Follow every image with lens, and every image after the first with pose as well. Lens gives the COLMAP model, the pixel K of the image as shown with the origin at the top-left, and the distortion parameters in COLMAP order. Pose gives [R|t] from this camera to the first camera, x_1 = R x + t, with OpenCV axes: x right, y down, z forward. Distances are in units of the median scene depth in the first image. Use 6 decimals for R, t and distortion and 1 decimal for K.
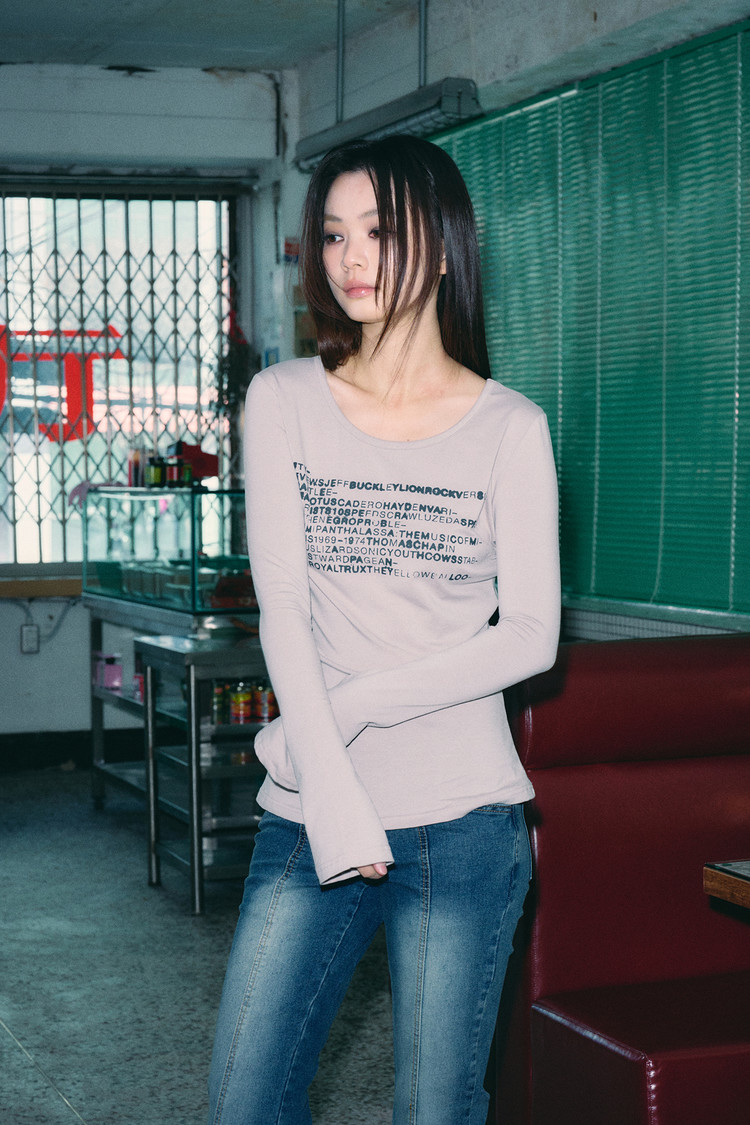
lens RADIAL K [[2282.5, 0, 375.0], [0, 2282.5, 562.5], [0, 0, 1]] dist [0.025235, -0.018313]
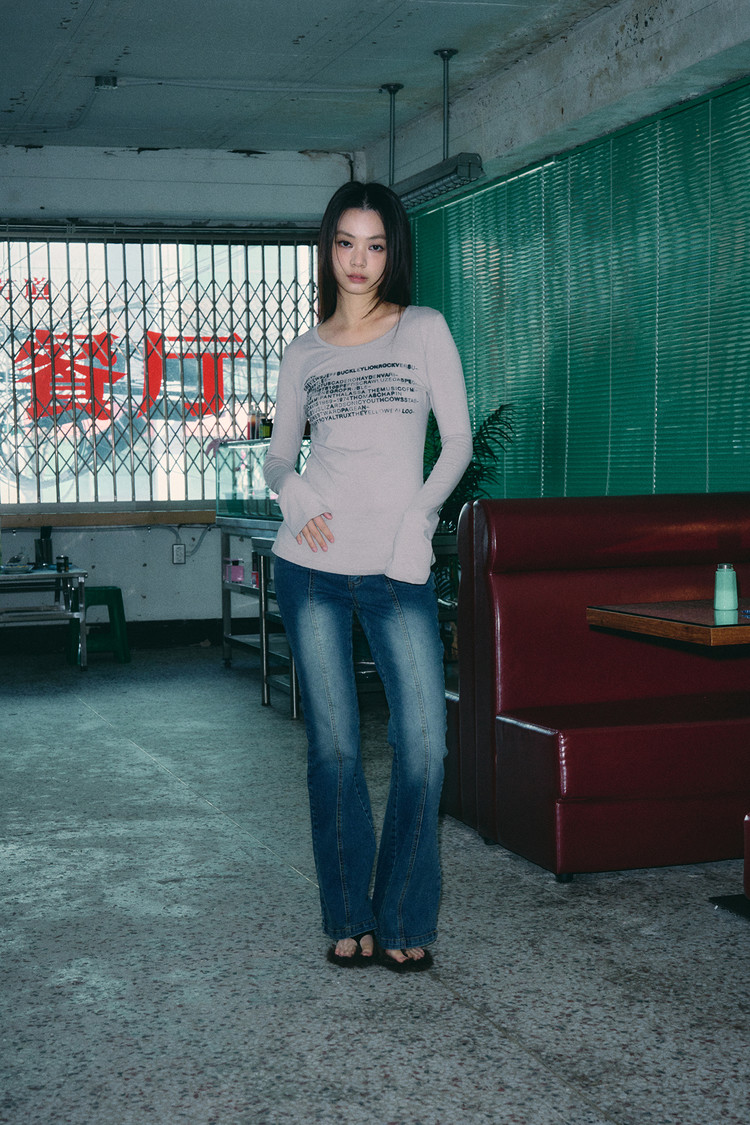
lens RADIAL K [[1804.5, 0, 375.0], [0, 1804.5, 562.5], [0, 0, 1]] dist [0.003547, 0.042099]
pose [[0.999328, -0.001009, -0.036654, 0.012635], [0.001270, 0.999974, 0.007097, 0.031973], [0.036646, -0.007139, 0.999303, -0.123248]]
